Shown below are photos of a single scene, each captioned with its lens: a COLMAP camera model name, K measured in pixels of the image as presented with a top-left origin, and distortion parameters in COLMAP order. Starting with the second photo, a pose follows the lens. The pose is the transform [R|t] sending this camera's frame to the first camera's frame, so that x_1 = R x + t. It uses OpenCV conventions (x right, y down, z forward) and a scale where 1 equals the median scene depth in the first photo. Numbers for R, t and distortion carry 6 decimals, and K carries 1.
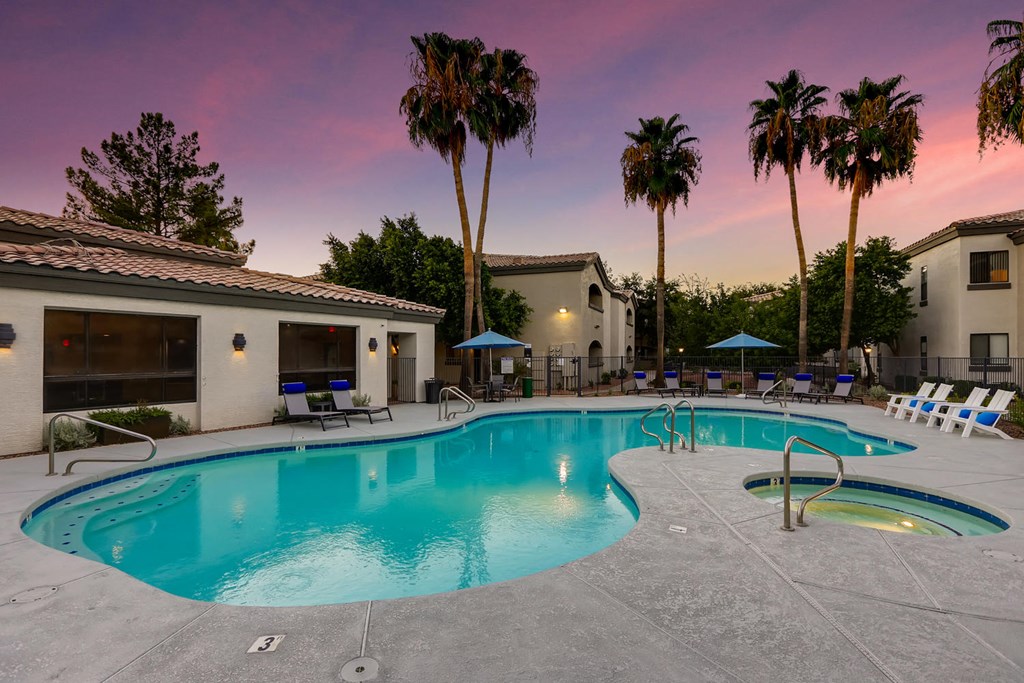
lens RADIAL K [[508.4, 0, 520.6], [0, 508.4, 352.5], [0, 0, 1]] dist [0.015447, -0.000944]
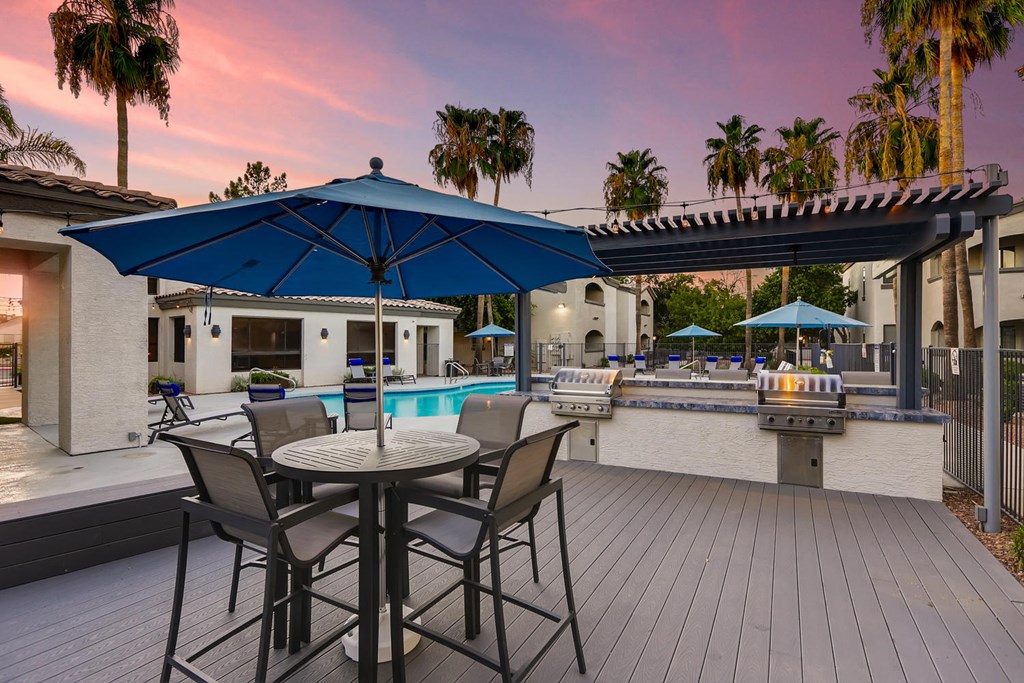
lens RADIAL K [[508.4, 0, 504.2], [0, 508.4, 340.4], [0, 0, 1]] dist [0.015447, -0.000944]
pose [[0.991962, 0.001280, -0.126529, 0.127973], [-0.001049, 0.999998, 0.001890, -0.001281], [0.126531, -0.001742, 0.991961, -0.306980]]
